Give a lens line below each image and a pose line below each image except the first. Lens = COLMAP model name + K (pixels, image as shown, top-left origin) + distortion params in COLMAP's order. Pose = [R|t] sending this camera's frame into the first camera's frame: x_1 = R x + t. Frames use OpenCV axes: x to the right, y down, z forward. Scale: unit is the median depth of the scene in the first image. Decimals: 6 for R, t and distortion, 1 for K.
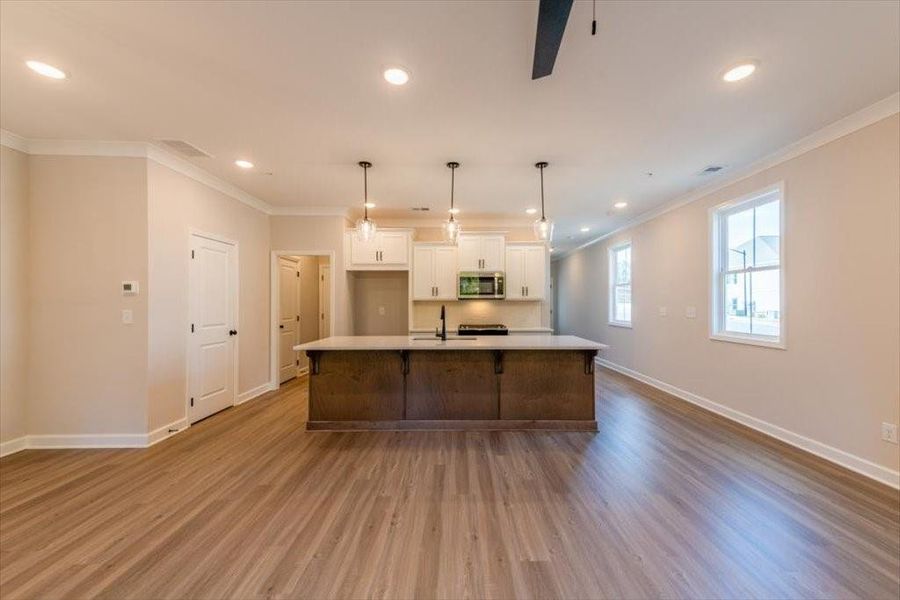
lens RADIAL K [[353.5, 0, 456.2], [0, 353.5, 299.4], [0, 0, 1]] dist [0.022359, -0.000545]
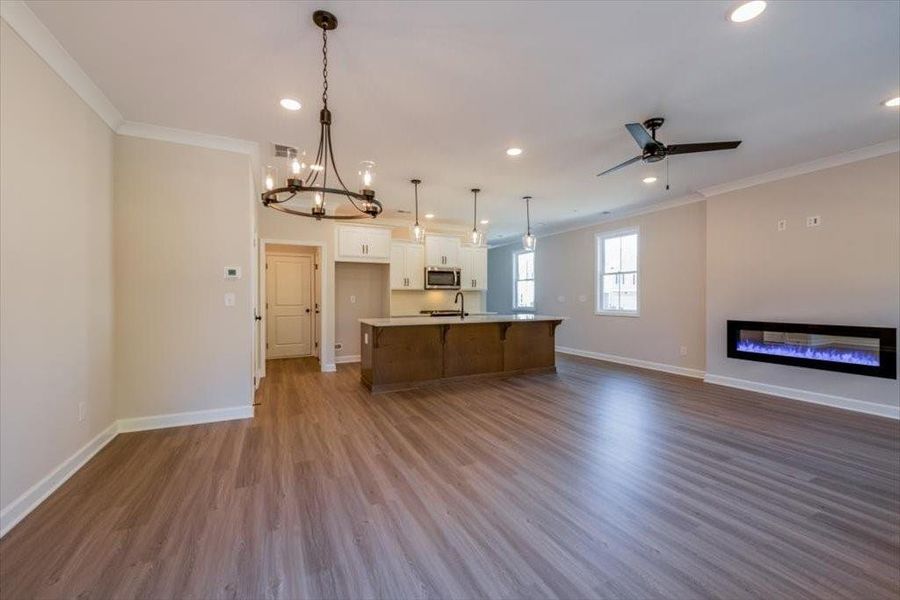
lens RADIAL K [[374.1, 0, 455.1], [0, 374.1, 299.3], [0, 0, 1]] dist [0.010112, 0.000144]
pose [[0.896647, -0.001240, 0.442745, -0.693153], [-0.005732, 0.999880, 0.014409, 0.022748], [-0.442710, -0.015457, 0.896532, -0.264746]]
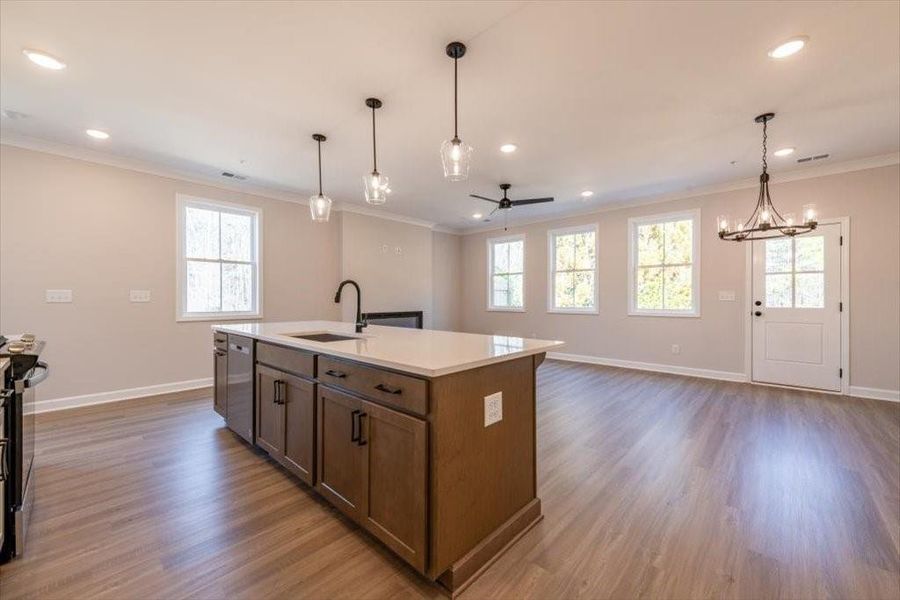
lens RADIAL K [[353.5, 0, 453.2], [0, 353.5, 297.6], [0, 0, 1]] dist [0.022359, -0.000545]
pose [[-0.732194, 0.005639, 0.681072, -0.640161], [-0.005970, 0.999874, -0.014696, 0.059222], [-0.681070, -0.014826, -0.732069, 1.382280]]
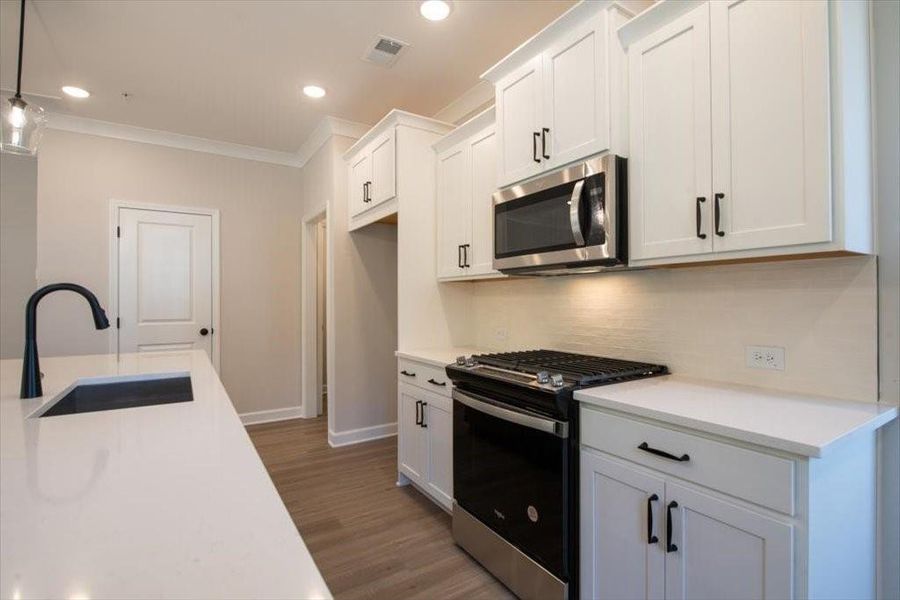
lens RADIAL K [[429.1, 0, 454.5], [0, 429.1, 299.6], [0, 0, 1]] dist [-0.000993, 0.000417]
pose [[0.542517, -0.003674, -0.840037, 0.484385], [0.013665, 0.999897, 0.004452, 0.033178], [0.839933, -0.013894, 0.542512, 1.111070]]
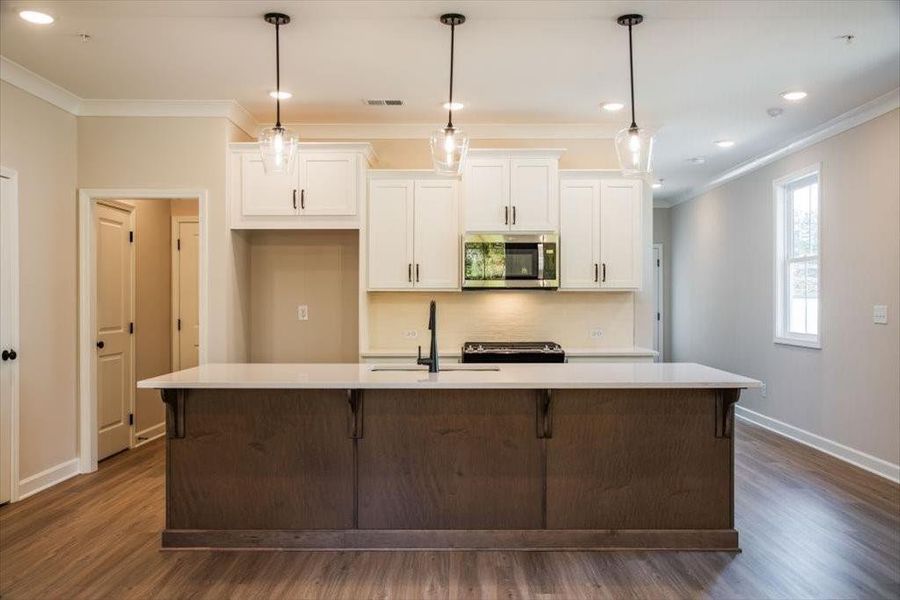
lens RADIAL K [[775.9, 0, 454.2], [0, 775.9, 299.7], [0, 0, 1]] dist [-0.016647, 0.013407]
pose [[0.999998, 0.001418, -0.001719, -0.004544], [-0.001396, 0.999916, 0.012902, 0.000992], [0.001737, -0.012900, 0.999915, -0.088162]]
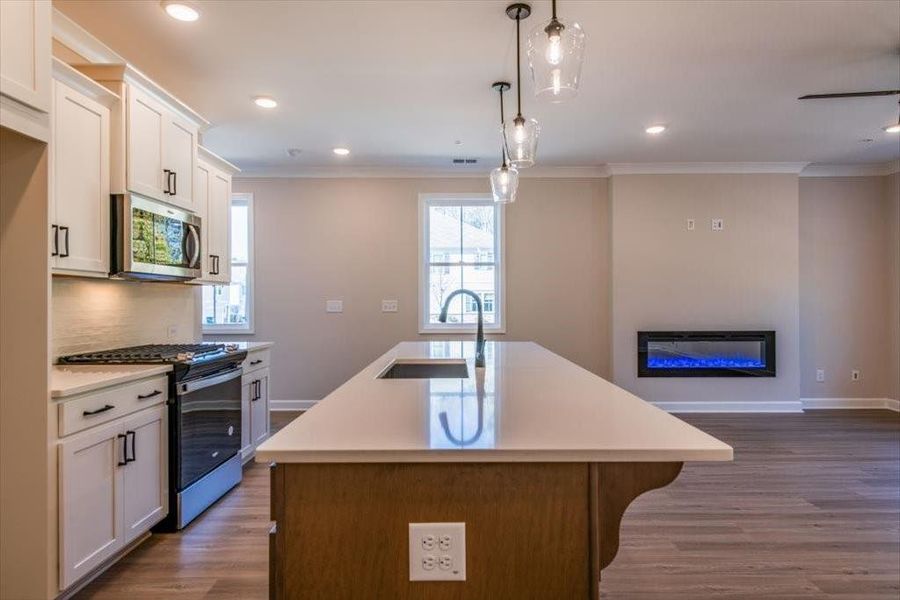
lens RADIAL K [[507.0, 0, 459.1], [0, 507.0, 300.8], [0, 0, 1]] dist [0.013160, -0.006208]
pose [[-0.008656, 0.006270, 0.999943, -0.693593], [-0.009072, 0.999939, -0.006348, 0.036329], [-0.999921, -0.009126, -0.008598, 1.035720]]
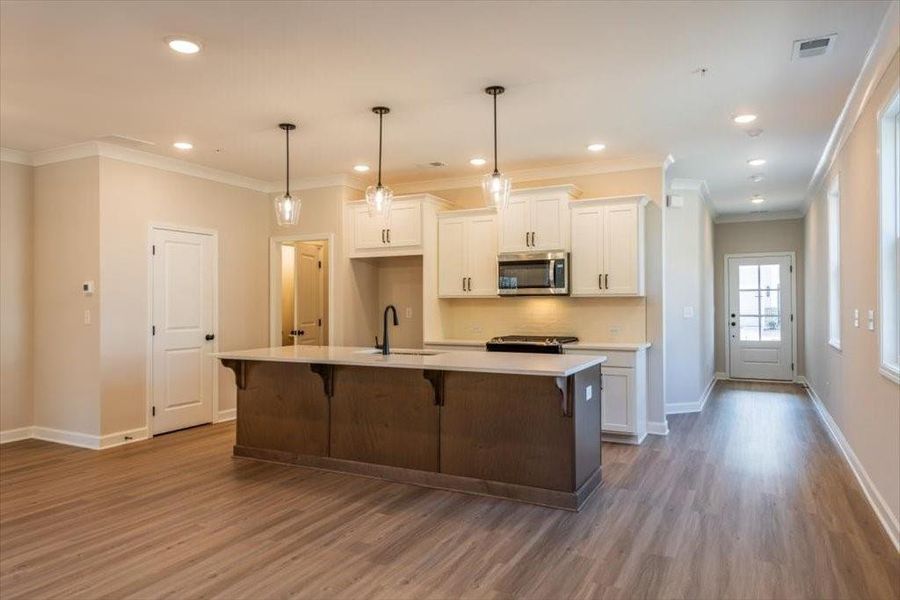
lens RADIAL K [[592.8, 0, 452.7], [0, 592.8, 294.4], [0, 0, 1]] dist [0.009856, -0.001333]
pose [[0.890666, -0.009538, -0.454557, 0.633899], [0.009027, 0.999954, -0.003295, -0.000358], [0.454568, -0.001168, 0.890711, -0.006134]]
